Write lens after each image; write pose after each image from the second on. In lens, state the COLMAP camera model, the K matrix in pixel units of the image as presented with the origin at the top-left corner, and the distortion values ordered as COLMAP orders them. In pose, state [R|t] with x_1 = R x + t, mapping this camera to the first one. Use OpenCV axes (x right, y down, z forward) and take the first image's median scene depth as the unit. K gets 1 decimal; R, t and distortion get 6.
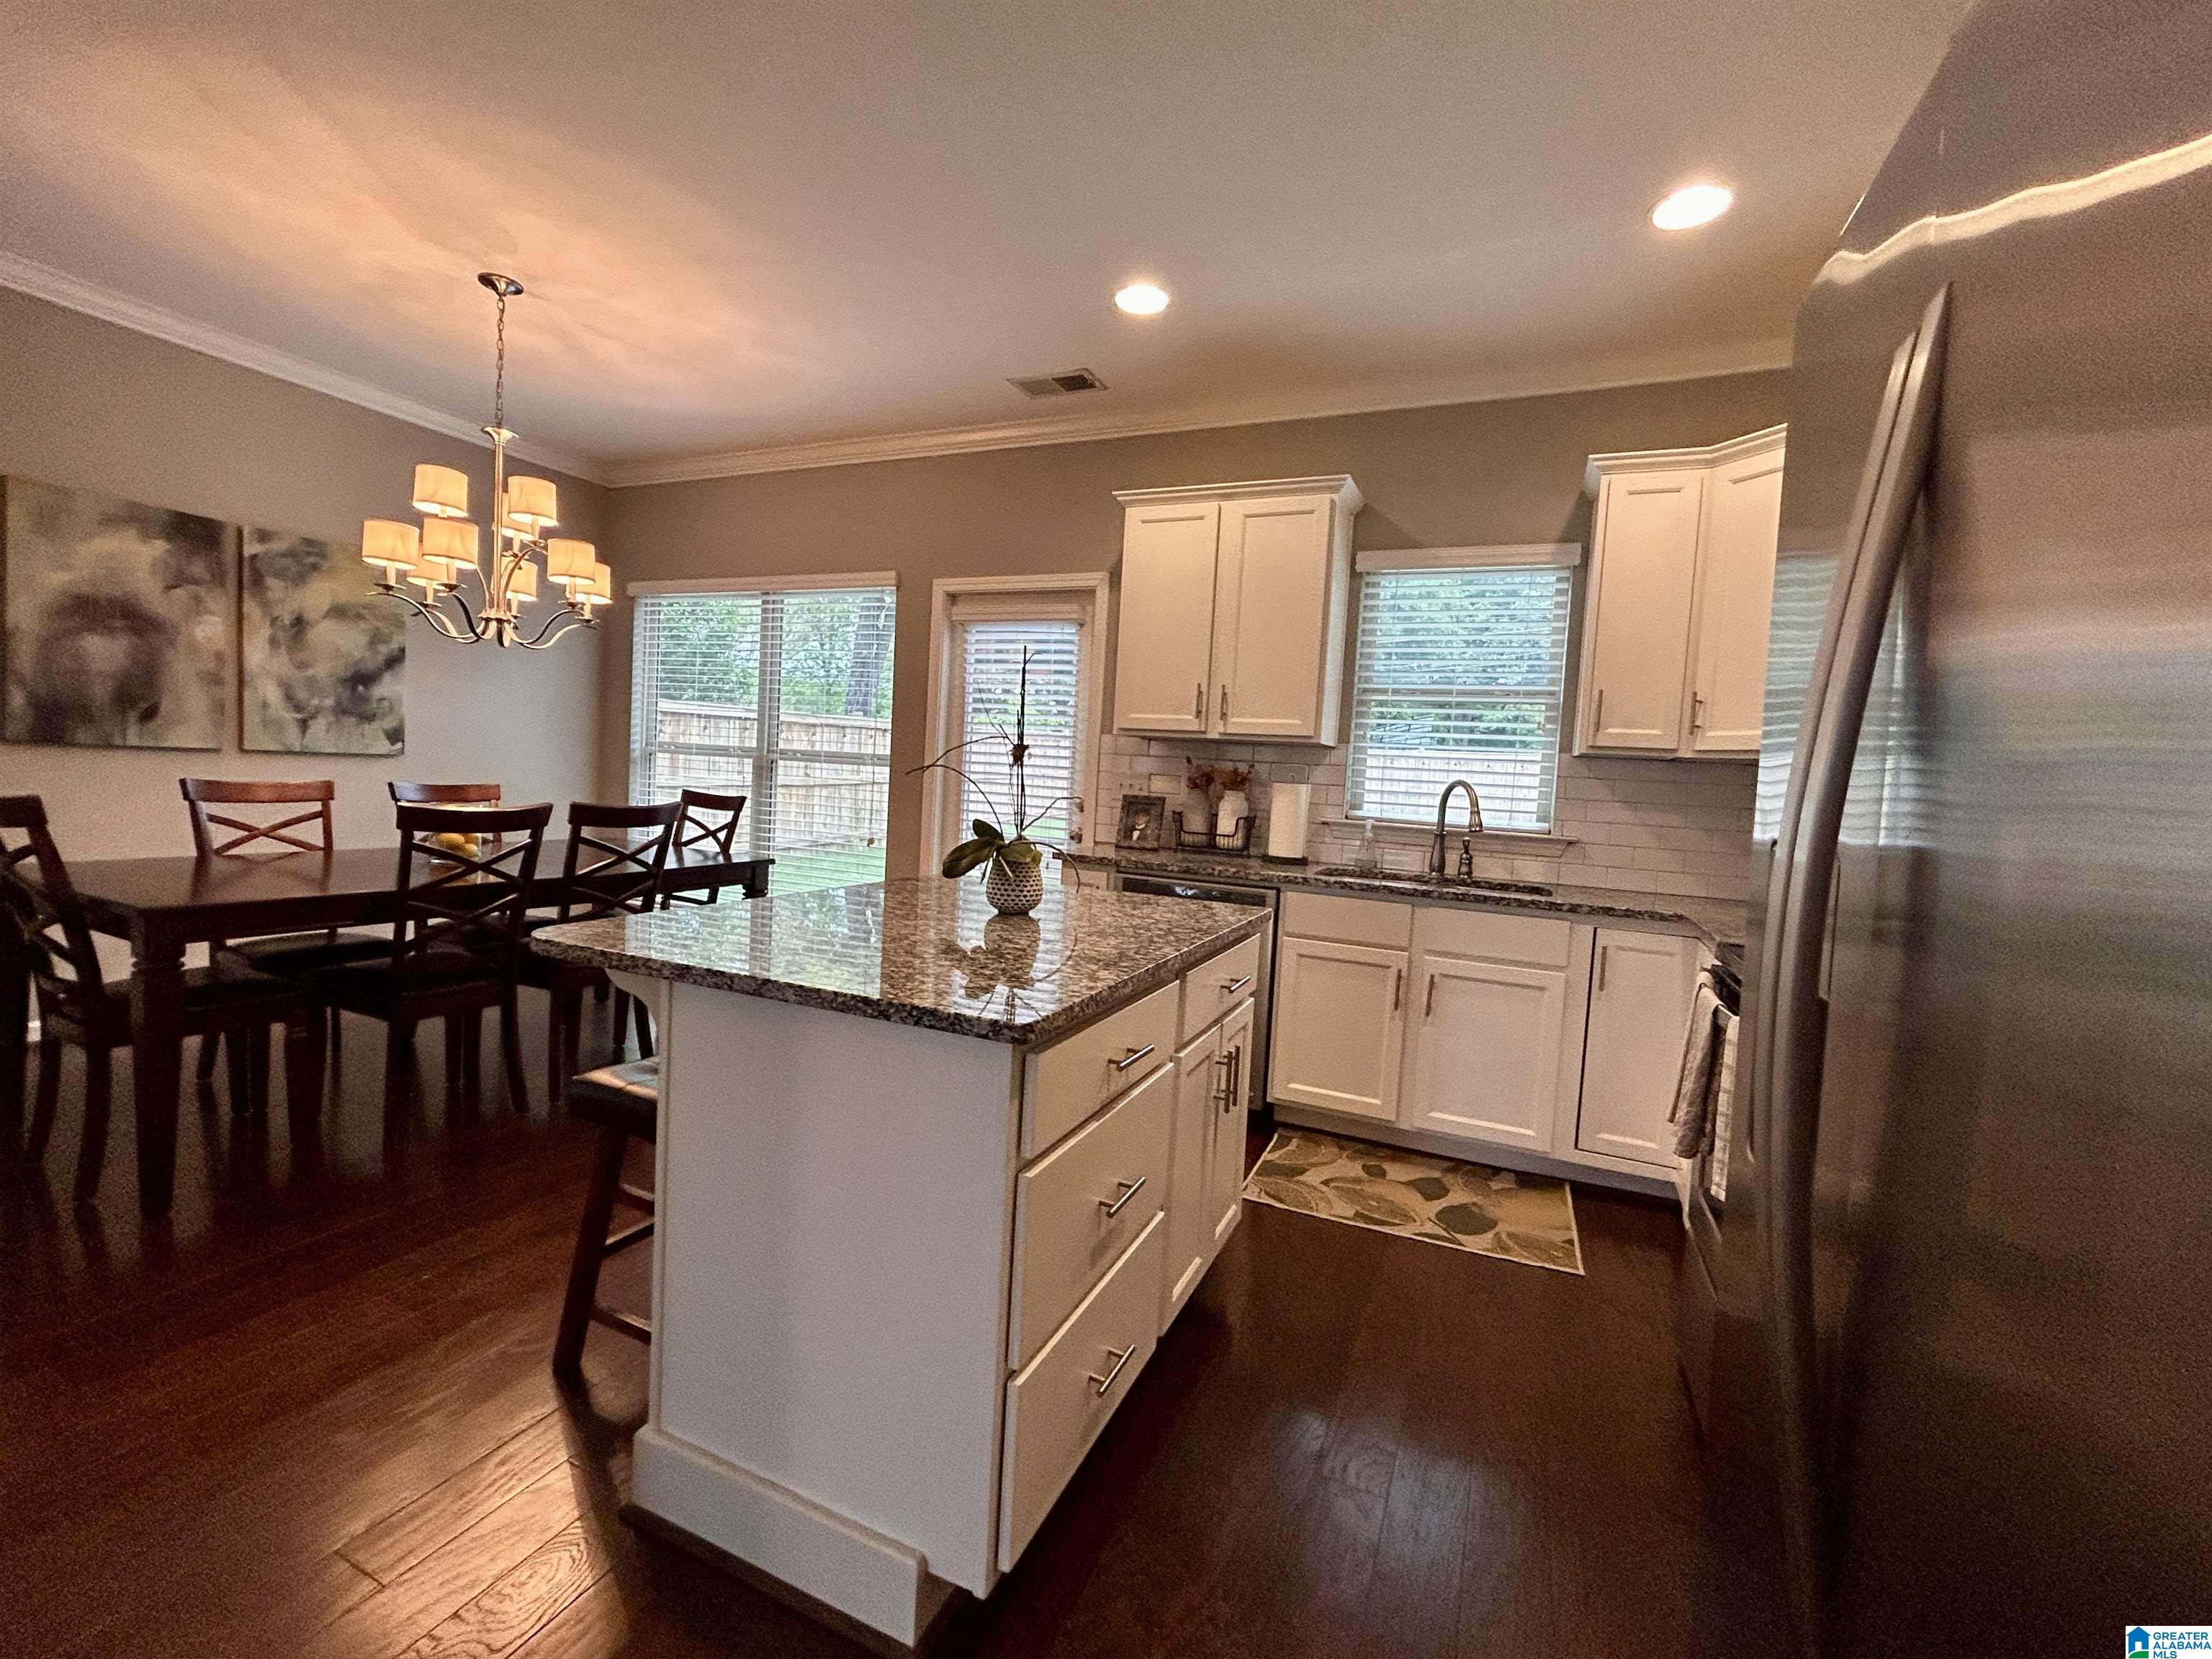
lens RADIAL K [[911.5, 0, 1103.6], [0, 911.5, 834.0], [0, 0, 1]] dist [-0.003397, -0.000561]
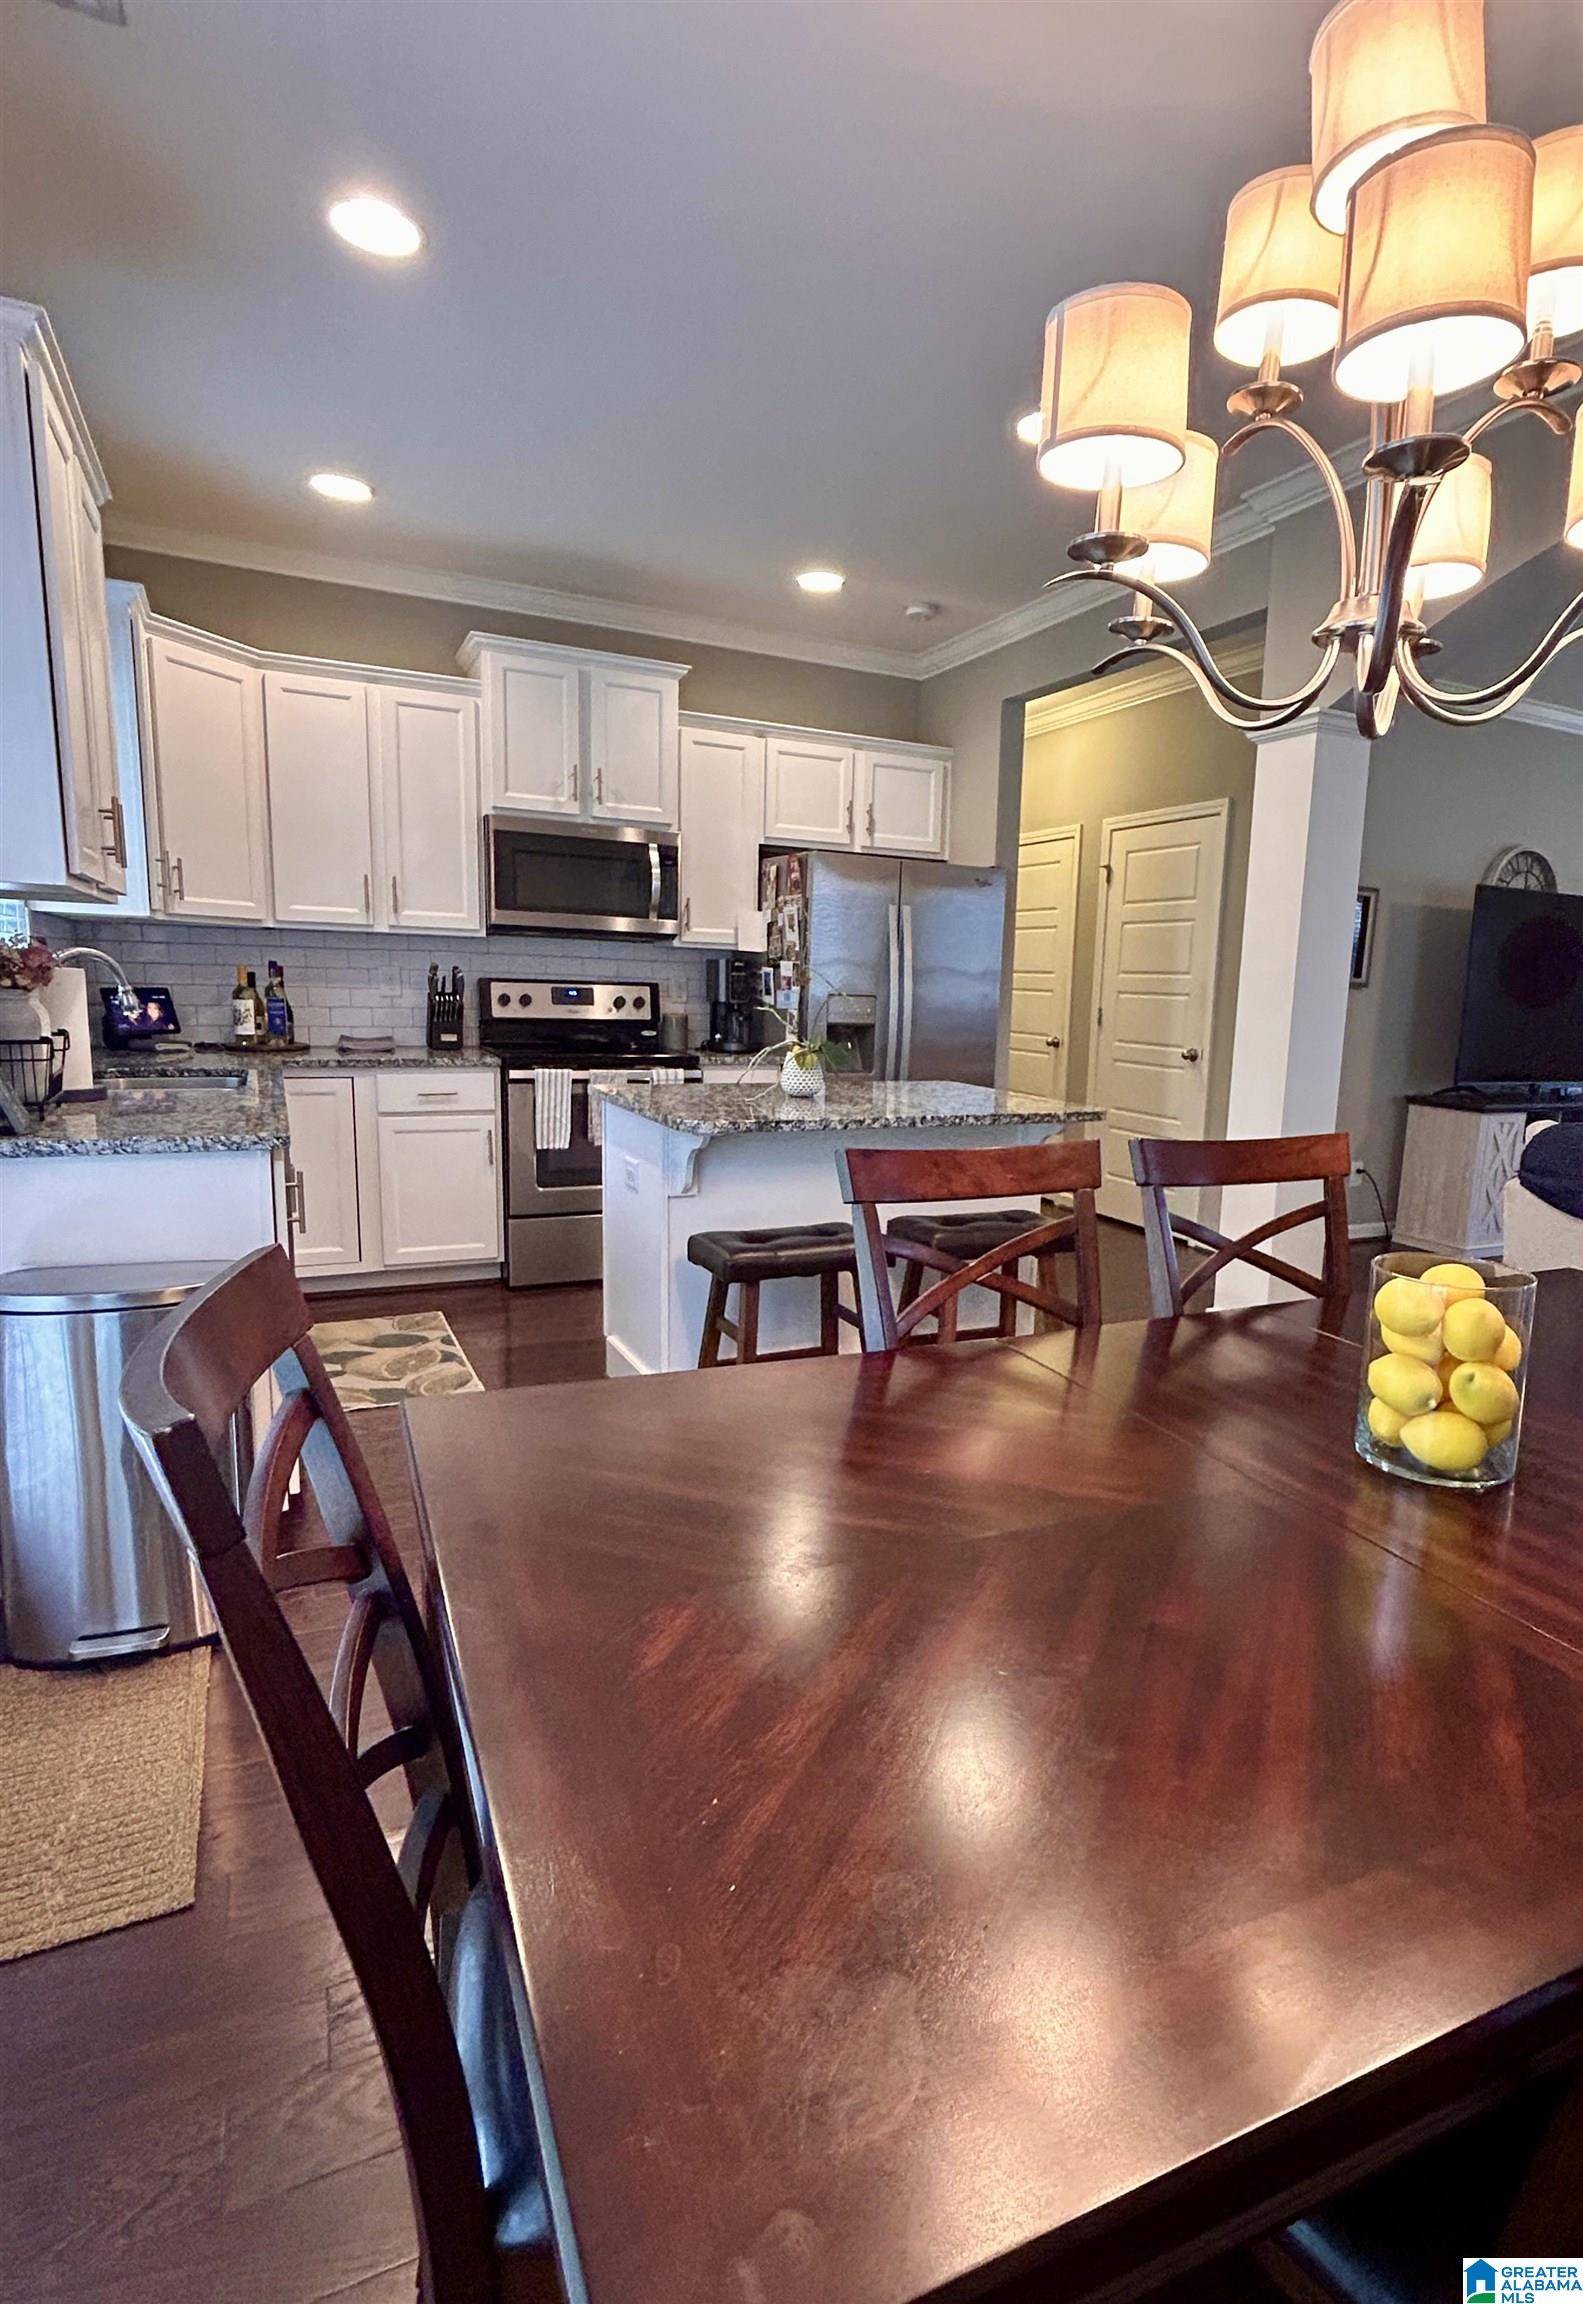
lens RADIAL K [[1197.4, 0, 904.6], [0, 1197.4, 1183.8], [0, 0, 1]] dist [-0.005166, -0.000743]
pose [[-0.781292, -0.188941, 0.594881, -0.805403], [-0.042613, 0.967006, 0.251166, -0.152942], [-0.622709, 0.170884, -0.763565, 1.399580]]
